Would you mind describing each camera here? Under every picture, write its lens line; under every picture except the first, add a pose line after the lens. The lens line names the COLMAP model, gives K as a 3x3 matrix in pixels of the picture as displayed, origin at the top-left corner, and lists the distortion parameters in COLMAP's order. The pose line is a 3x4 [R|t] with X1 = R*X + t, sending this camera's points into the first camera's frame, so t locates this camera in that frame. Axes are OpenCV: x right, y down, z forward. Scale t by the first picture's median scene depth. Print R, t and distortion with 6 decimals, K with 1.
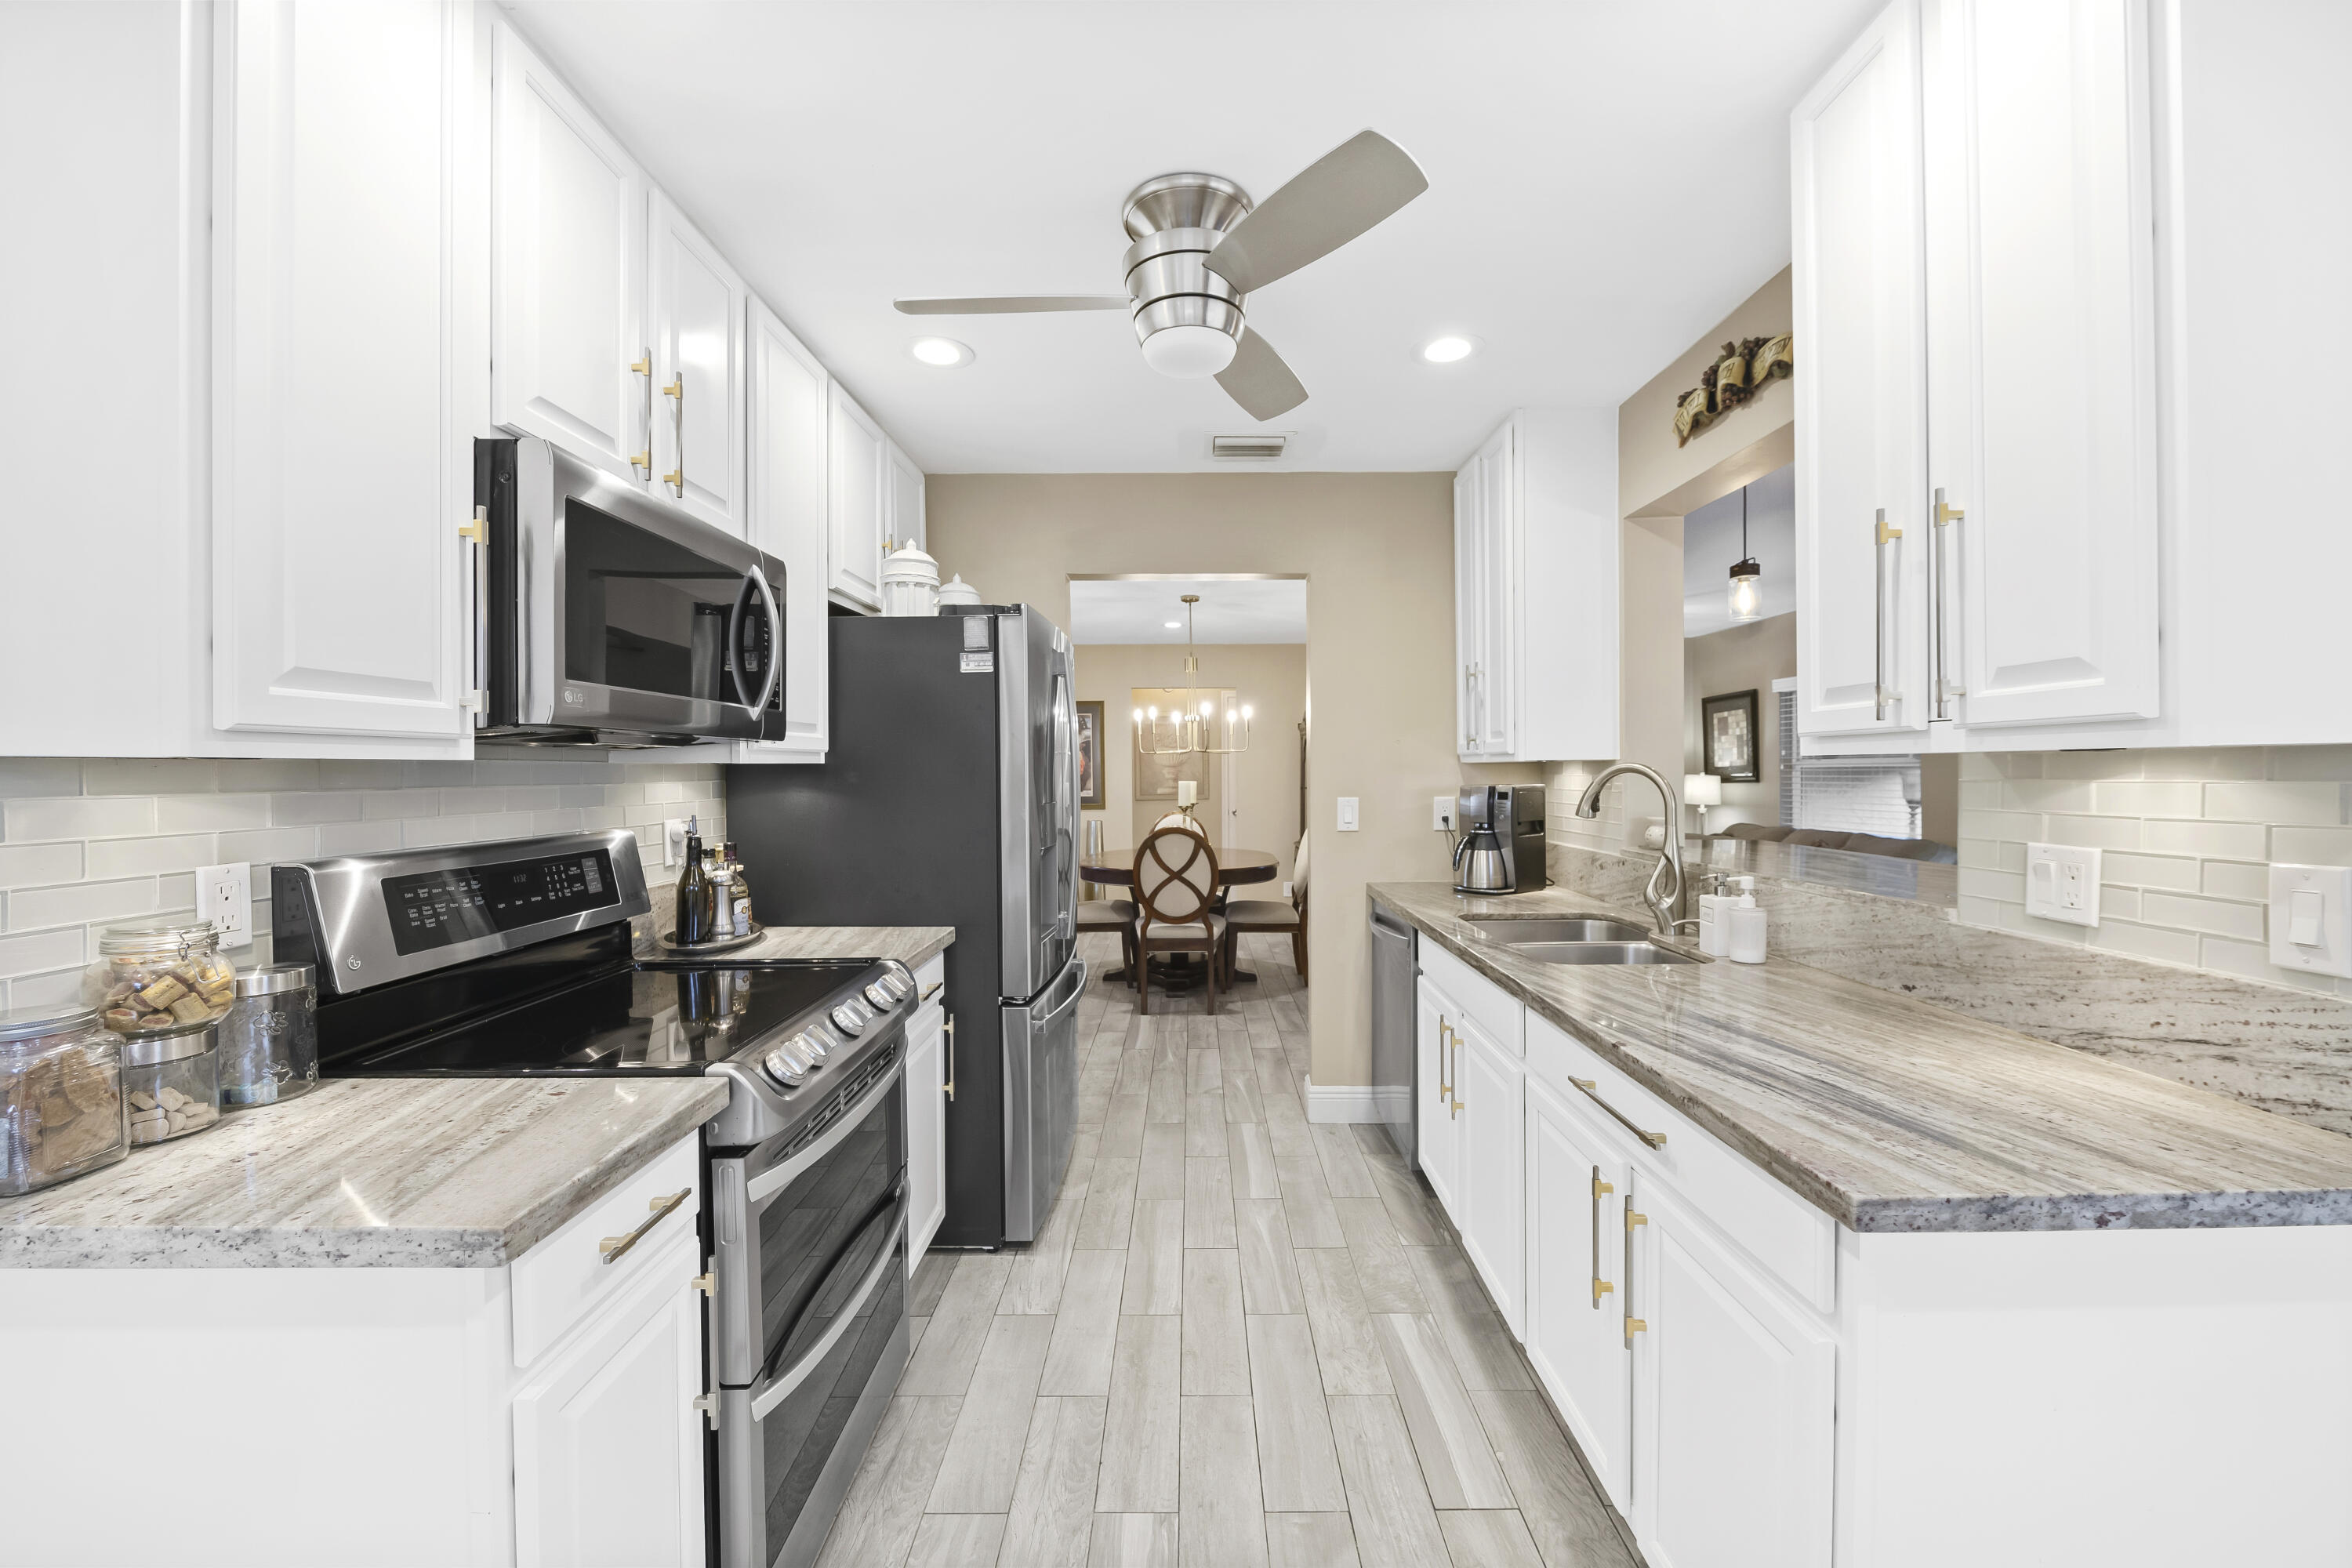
lens RADIAL K [[924.5, 0, 1186.9], [0, 924.5, 781.4], [0, 0, 1]] dist [-0.003231, -0.002114]
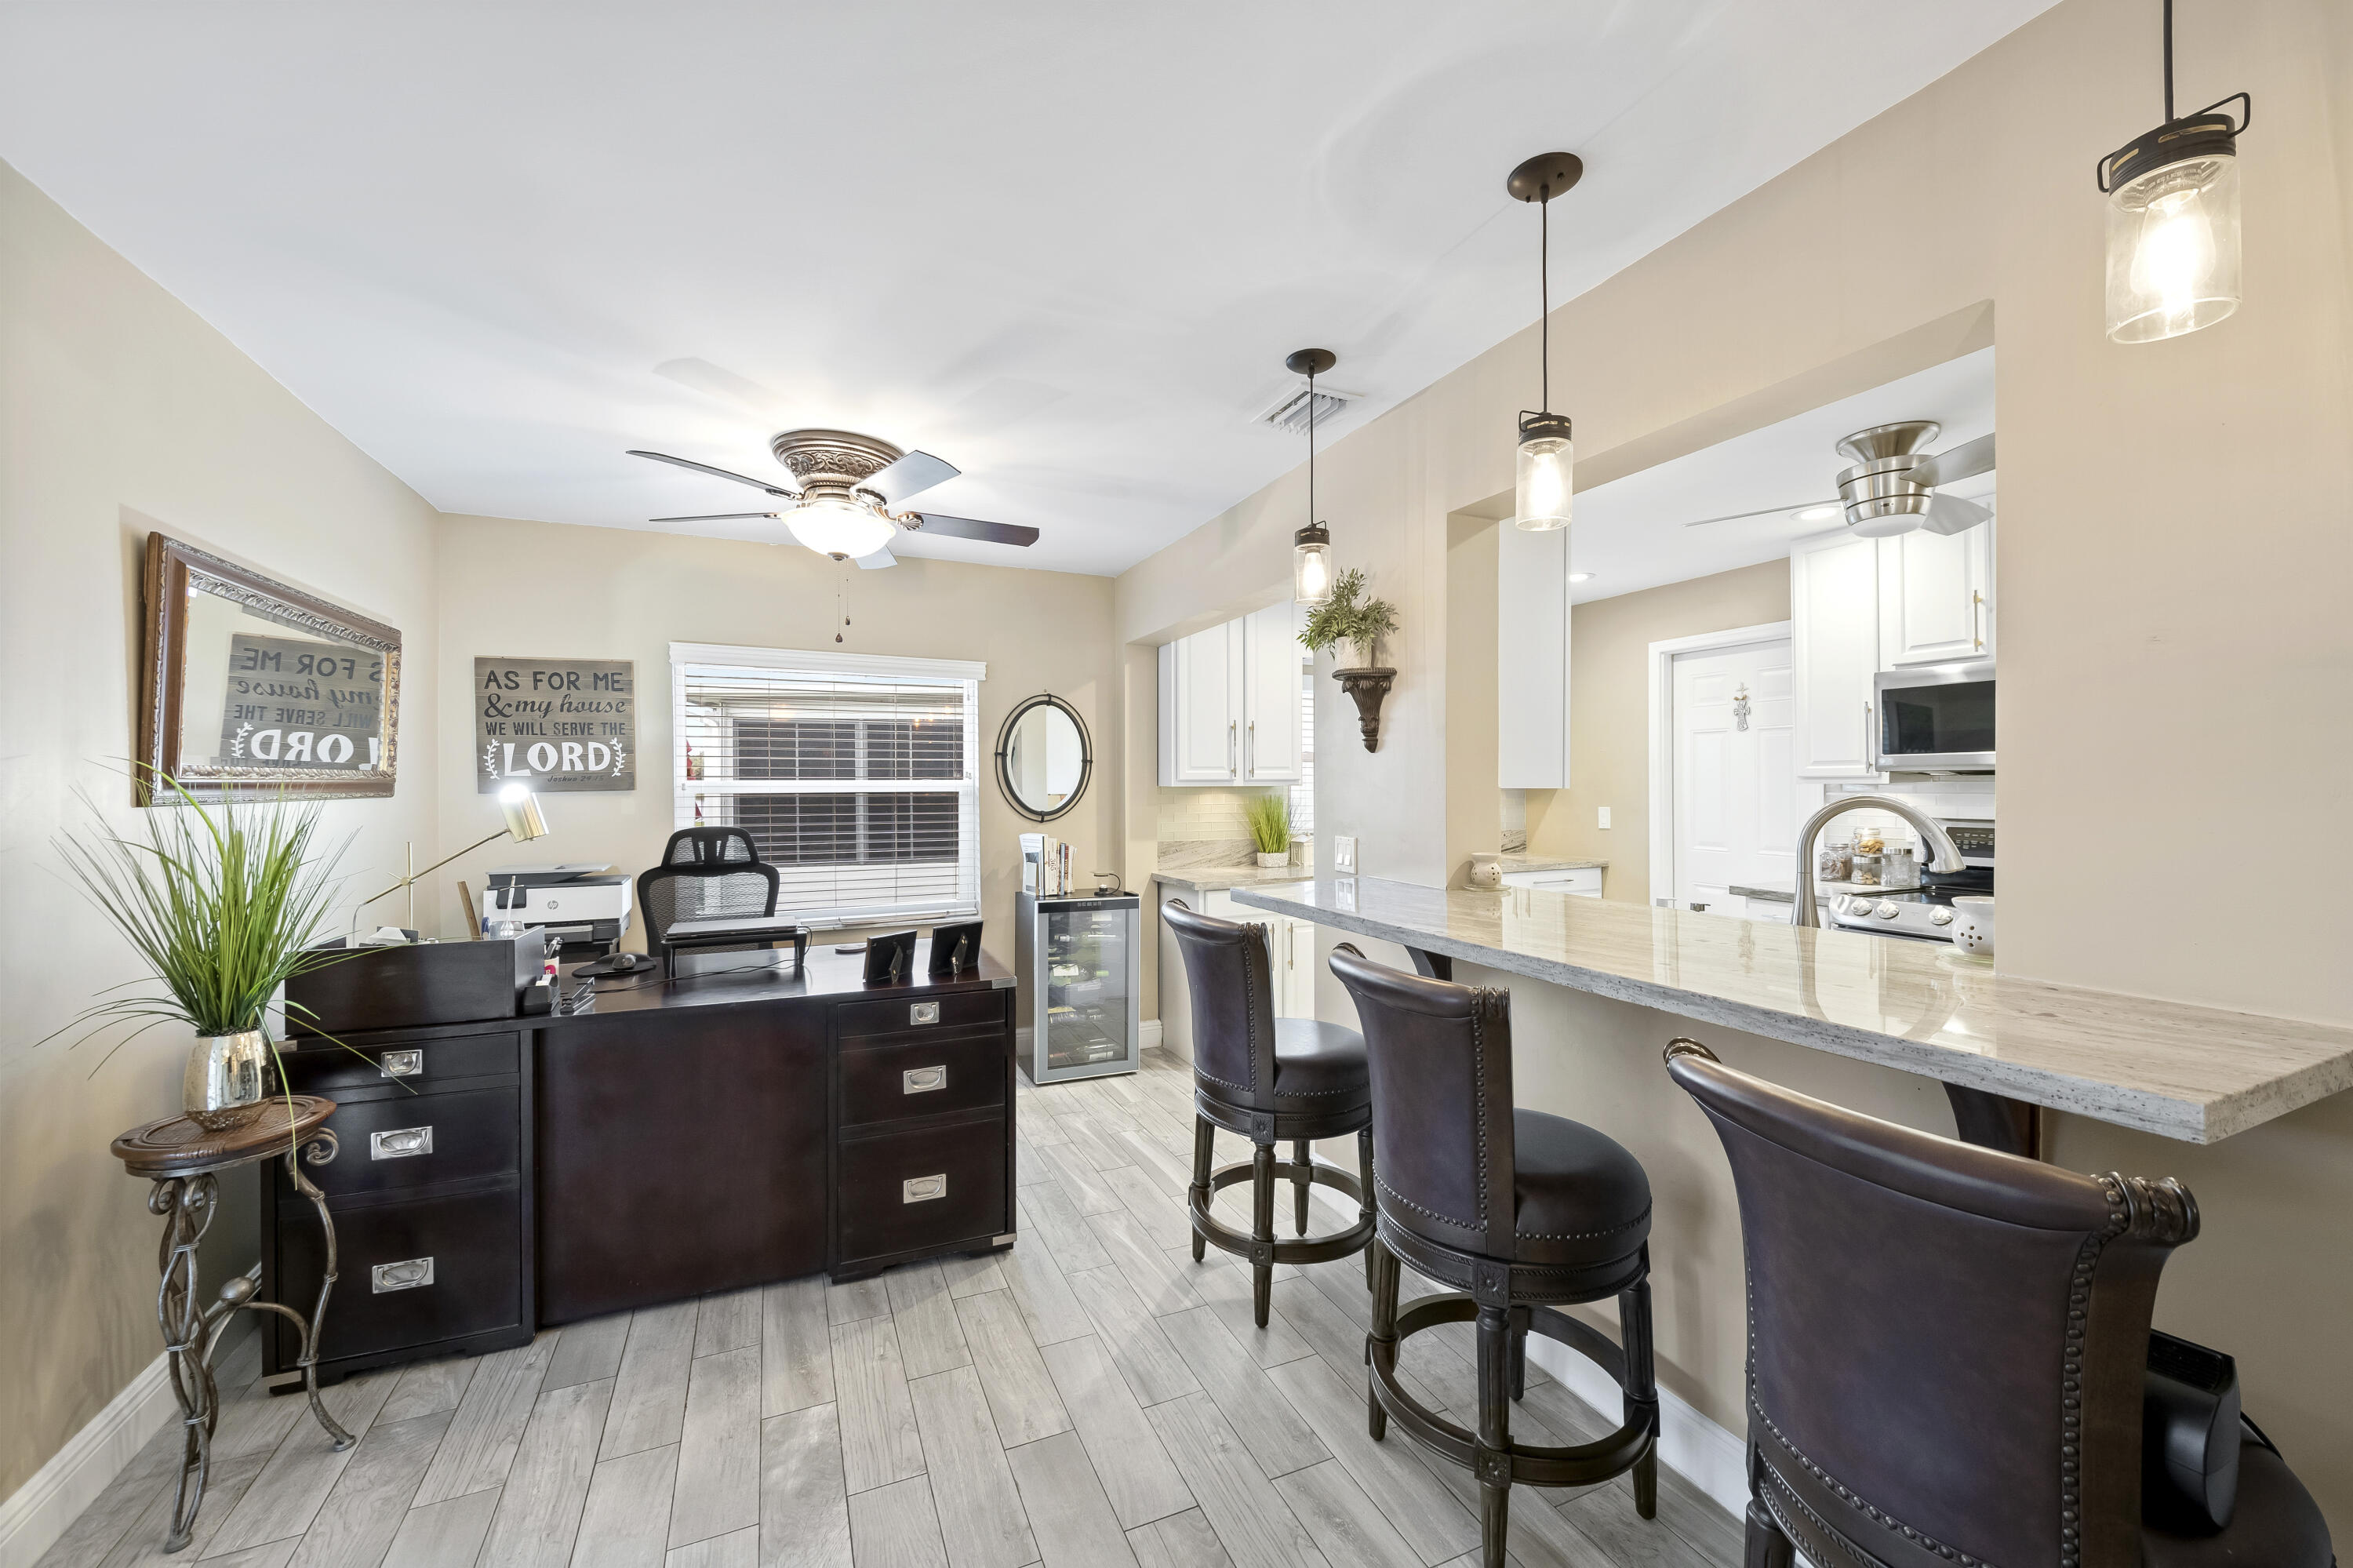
lens RADIAL K [[925.0, 0, 1182.0], [0, 925.0, 769.7], [0, 0, 1]] dist [-0.003231, -0.002114]
pose [[-0.912617, 0.005608, -0.408778, 1.775431], [0.005596, 0.999984, 0.001225, -0.060565], [0.408778, -0.001169, -0.912633, 1.982325]]
